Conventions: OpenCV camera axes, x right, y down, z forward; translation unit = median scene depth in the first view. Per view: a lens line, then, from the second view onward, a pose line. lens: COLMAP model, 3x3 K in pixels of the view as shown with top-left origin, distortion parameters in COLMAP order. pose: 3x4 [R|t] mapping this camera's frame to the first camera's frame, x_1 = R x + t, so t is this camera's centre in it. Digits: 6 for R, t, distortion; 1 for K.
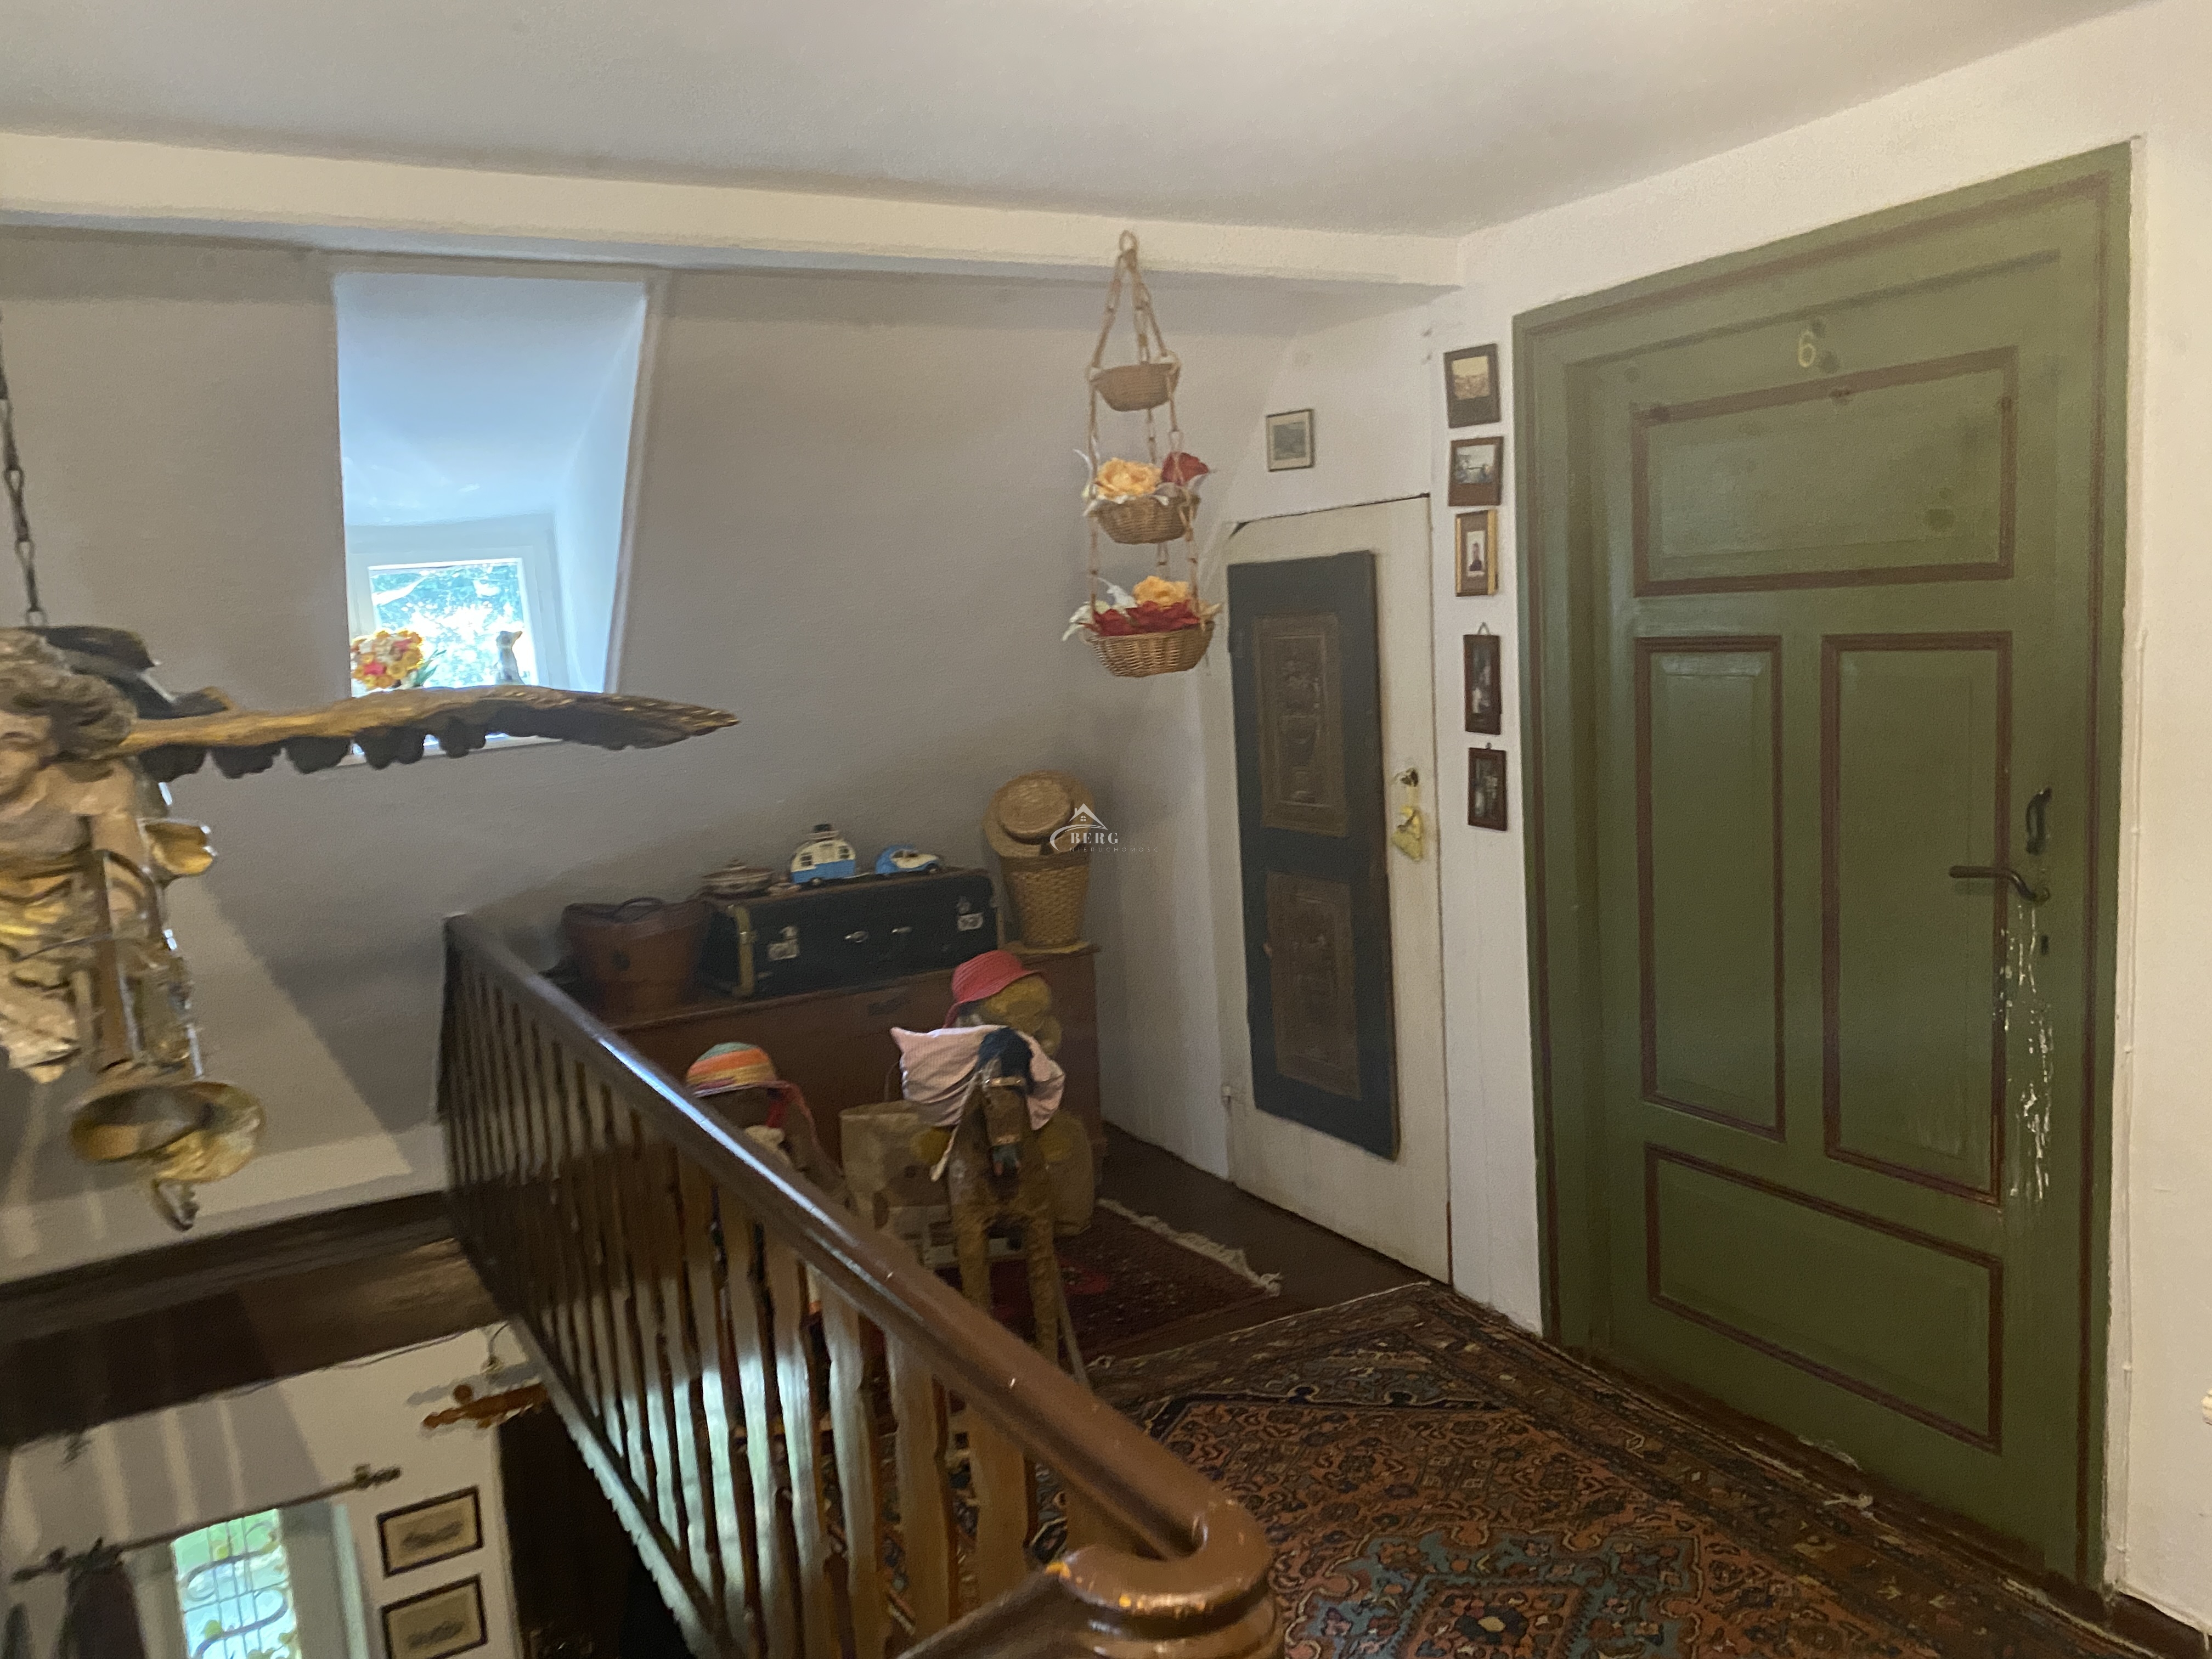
lens RADIAL K [[1683.8, 0, 1112.0], [0, 1683.8, 835.3], [0, 0, 1]] dist [-0.002269, -0.004020]
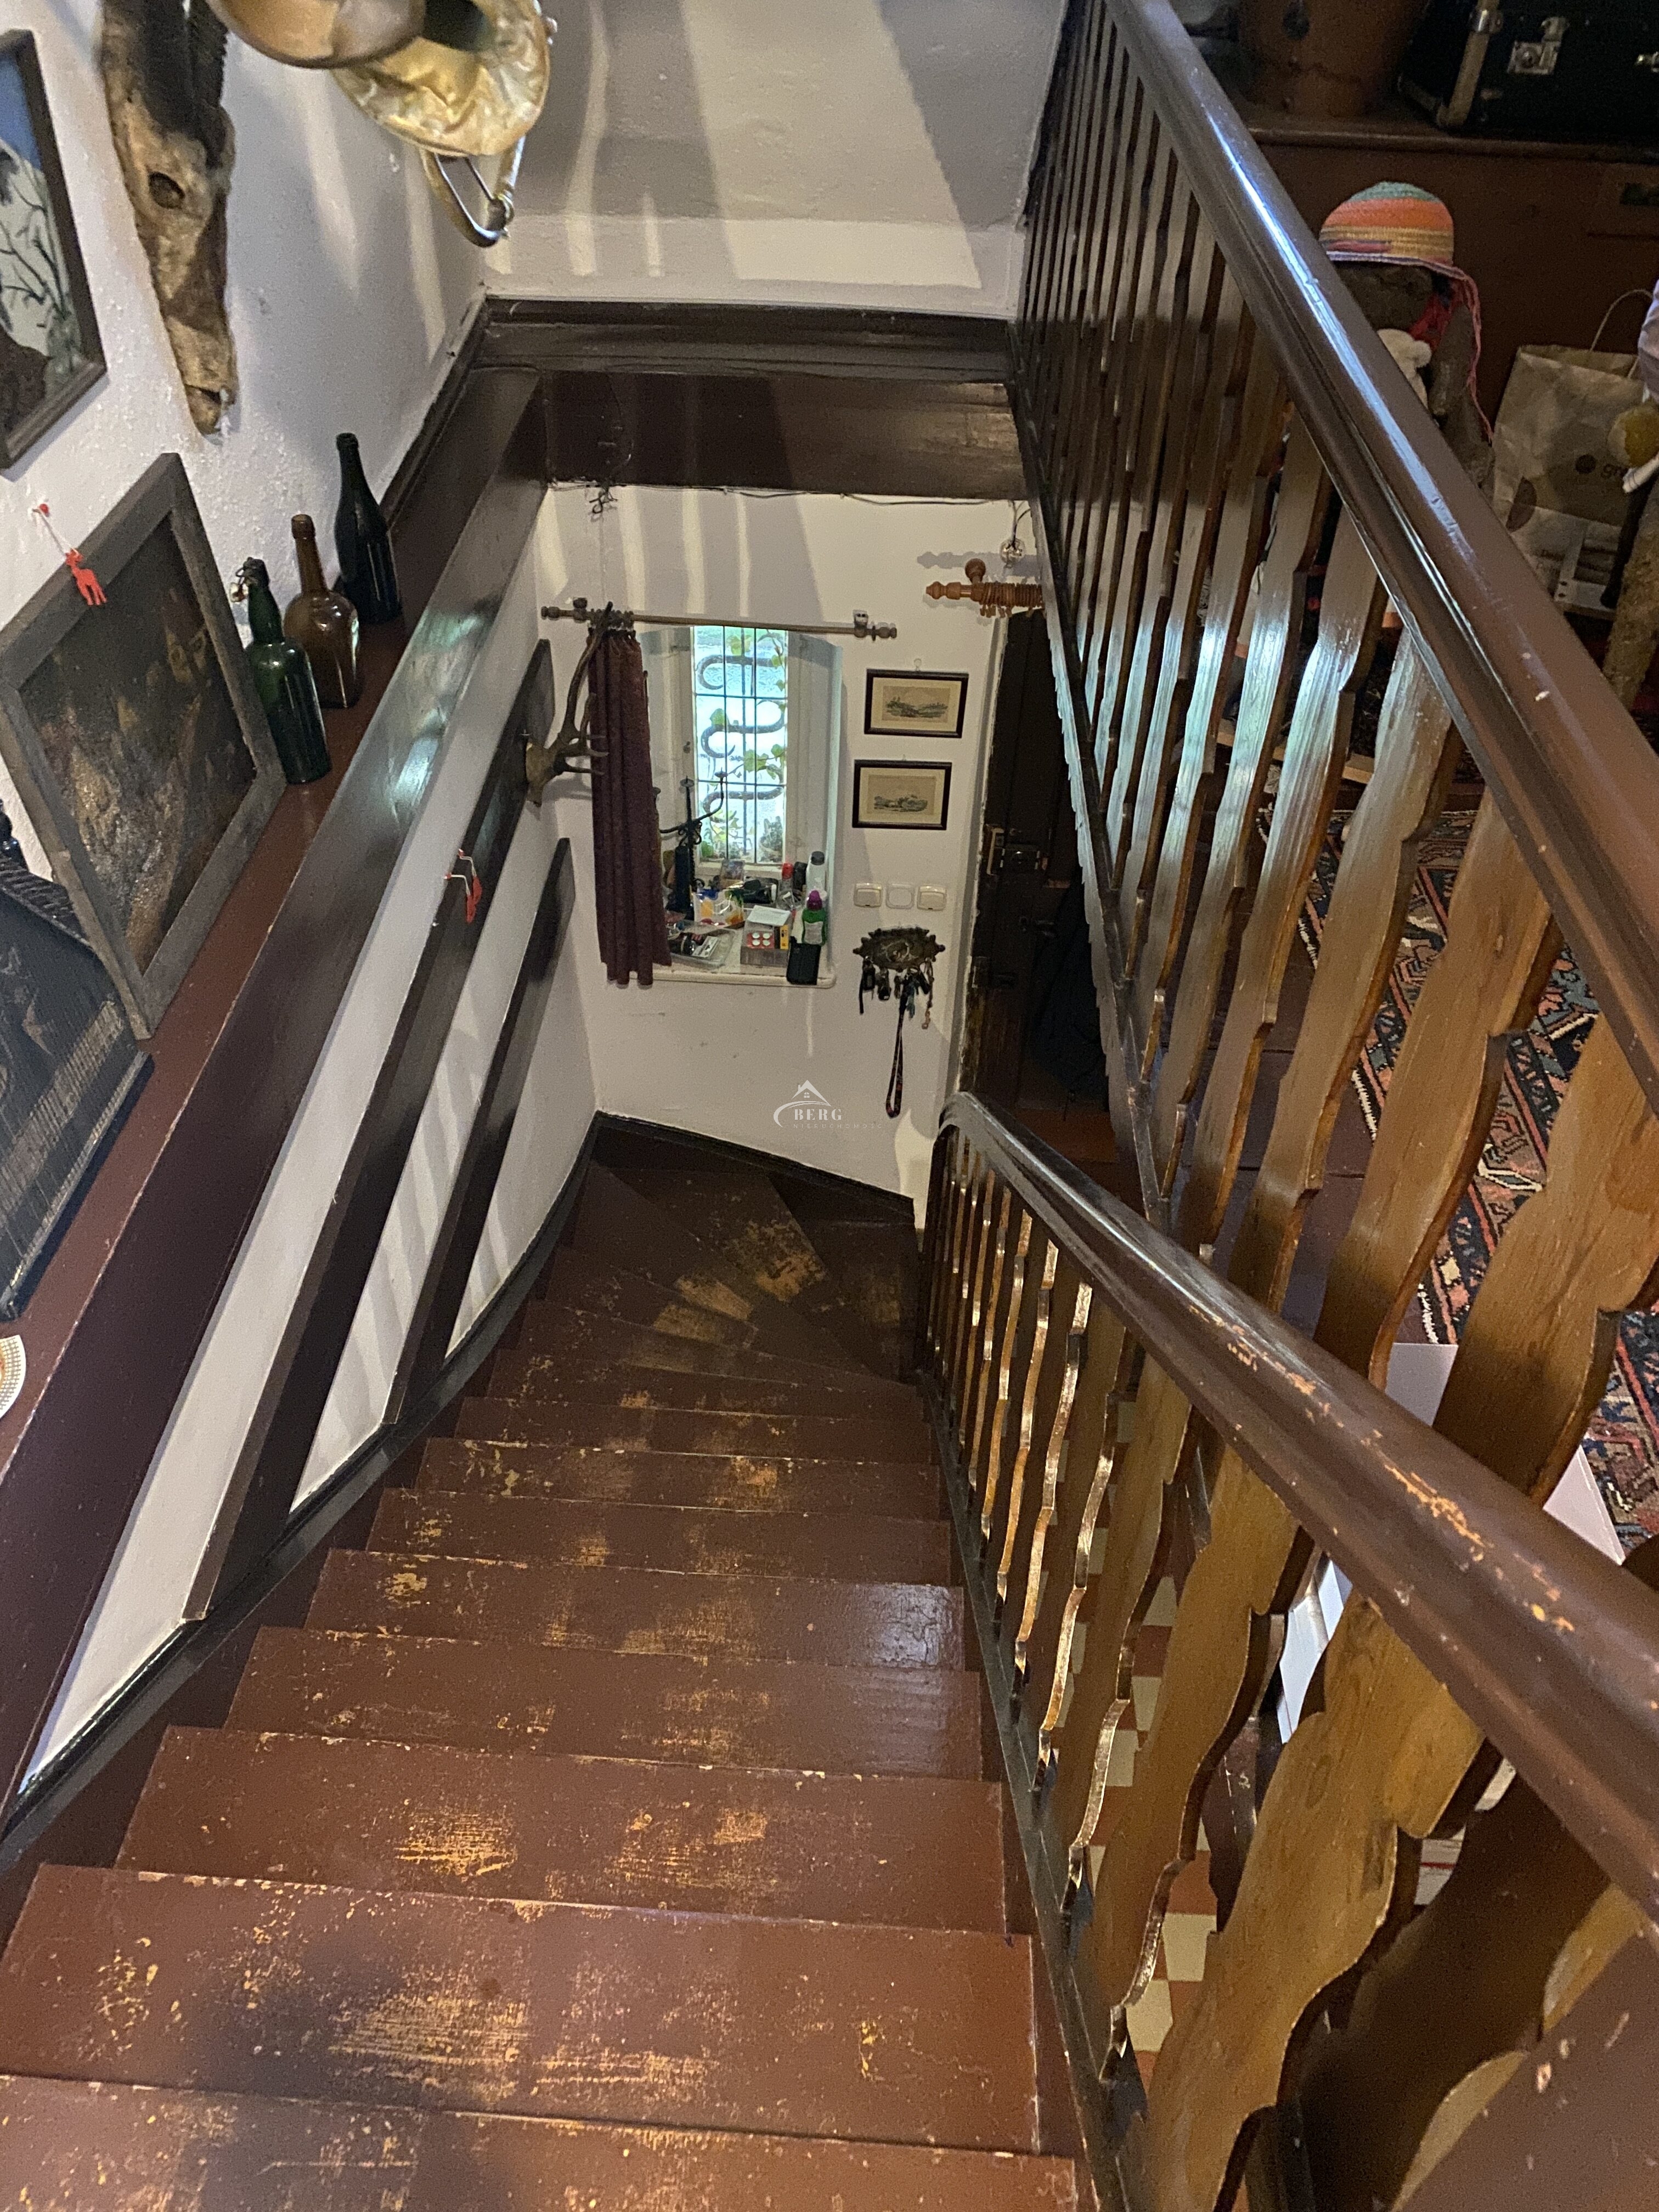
lens RADIAL K [[1683.8, 0, 833.5], [0, 1683.8, 1109.8], [0, 0, 1]] dist [-0.002269, -0.004020]
pose [[0.840584, 0.421653, -0.340040, -0.029382], [-0.153233, 0.787206, 0.597349, 0.039205], [0.519556, -0.450017, 0.726324, 0.195276]]
